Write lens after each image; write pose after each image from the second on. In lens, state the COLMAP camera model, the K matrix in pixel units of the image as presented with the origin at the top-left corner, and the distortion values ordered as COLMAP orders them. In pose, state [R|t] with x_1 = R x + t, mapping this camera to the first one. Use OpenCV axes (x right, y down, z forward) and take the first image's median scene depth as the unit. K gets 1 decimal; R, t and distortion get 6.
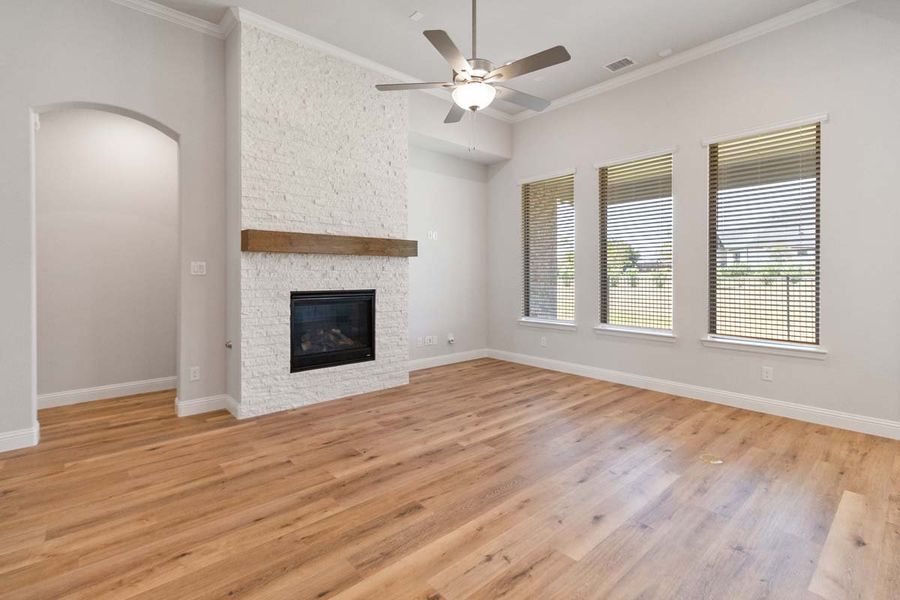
lens RADIAL K [[419.8, 0, 457.4], [0, 419.8, 283.5], [0, 0, 1]] dist [-0.000951, 0.001389]
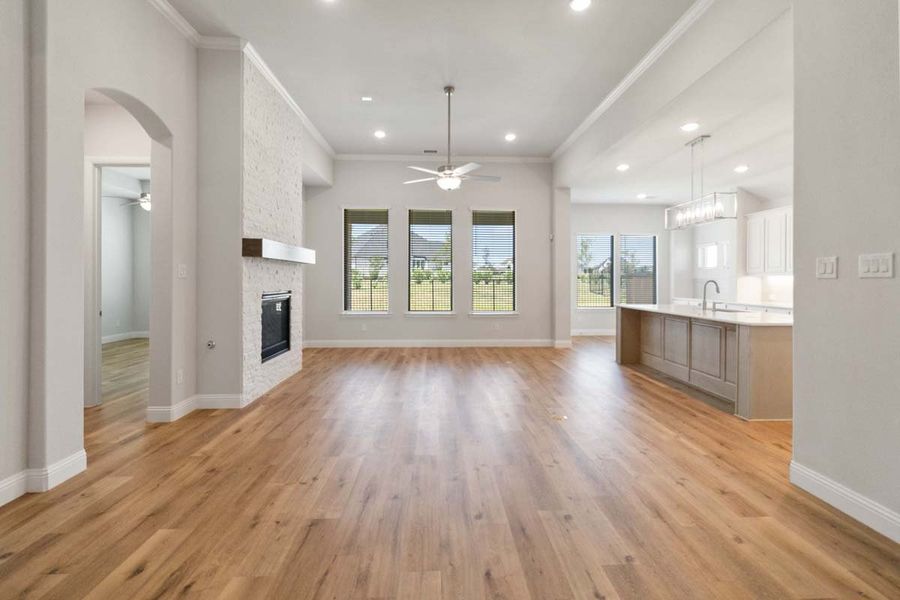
lens RADIAL K [[419.8, 0, 459.4], [0, 419.8, 277.9], [0, 0, 1]] dist [-0.000951, 0.001389]
pose [[0.635766, 0.002209, 0.771879, -1.015735], [0.009173, 0.999904, -0.010417, -0.006271], [-0.771828, 0.013703, 0.635684, -0.166986]]
